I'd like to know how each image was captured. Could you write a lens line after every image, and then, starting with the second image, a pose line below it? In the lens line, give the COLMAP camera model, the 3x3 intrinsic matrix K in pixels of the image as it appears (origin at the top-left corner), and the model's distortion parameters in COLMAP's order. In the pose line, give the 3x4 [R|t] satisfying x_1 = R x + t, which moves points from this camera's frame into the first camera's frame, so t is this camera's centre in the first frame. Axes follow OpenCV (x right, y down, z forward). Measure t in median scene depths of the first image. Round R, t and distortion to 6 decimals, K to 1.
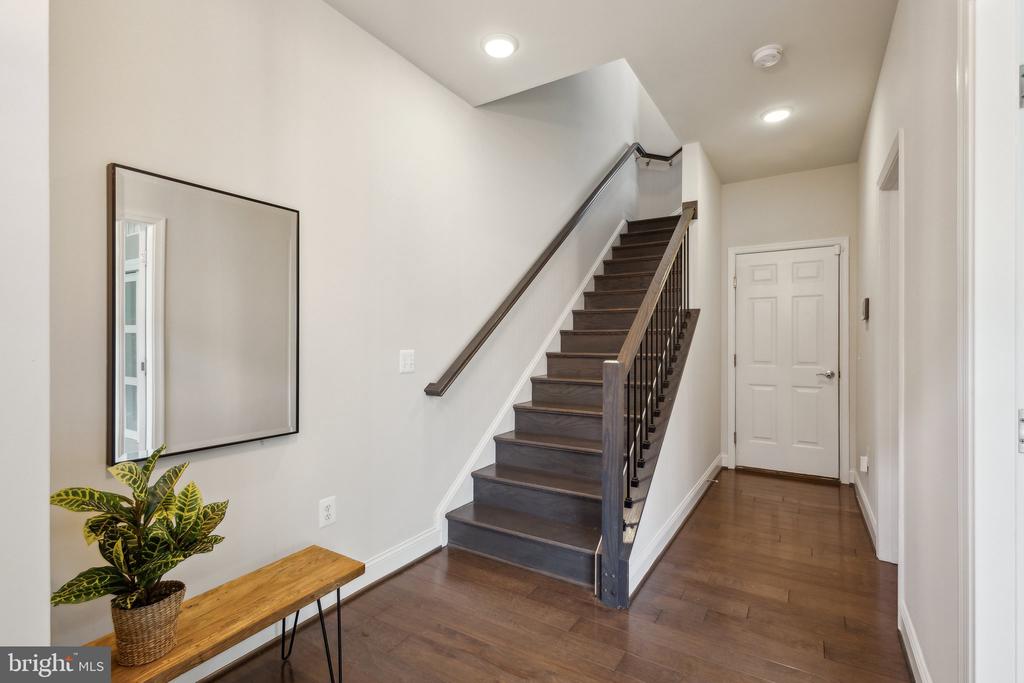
lens RADIAL K [[476.5, 0, 513.9], [0, 476.5, 339.7], [0, 0, 1]] dist [0.003180, -0.000129]
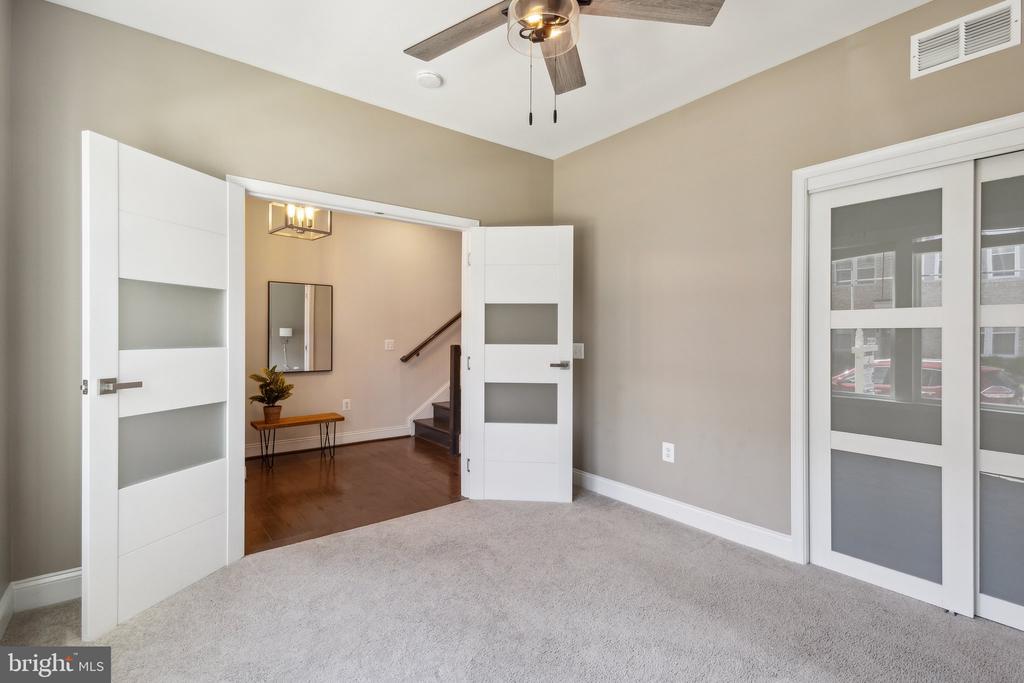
lens RADIAL K [[476.5, 0, 509.8], [0, 476.5, 337.4], [0, 0, 1]] dist [0.003180, -0.000129]
pose [[0.936707, 0.006762, -0.350048, 1.280475], [-0.001722, 0.999890, 0.014709, -0.028149], [0.350109, -0.013175, 0.936616, -1.028351]]
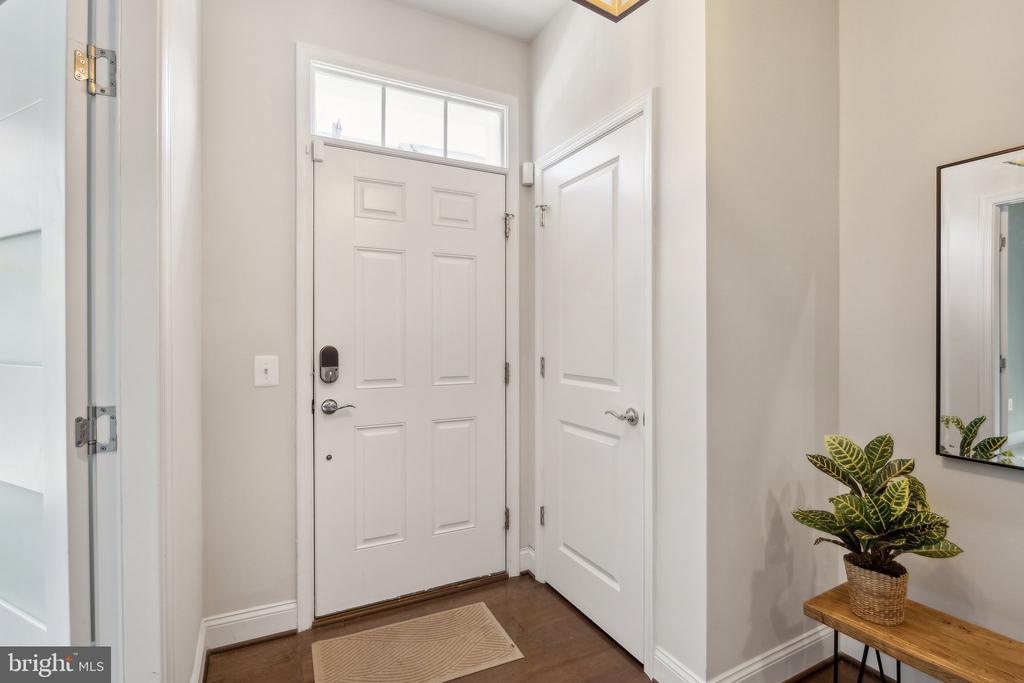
lens RADIAL K [[476.5, 0, 512.6], [0, 476.5, 339.4], [0, 0, 1]] dist [0.003180, -0.000129]
pose [[-0.518042, 0.003453, -0.855348, 0.379924], [0.008730, 0.999961, -0.001251, 0.000831], [0.855311, -0.008115, -0.518052, 0.516180]]
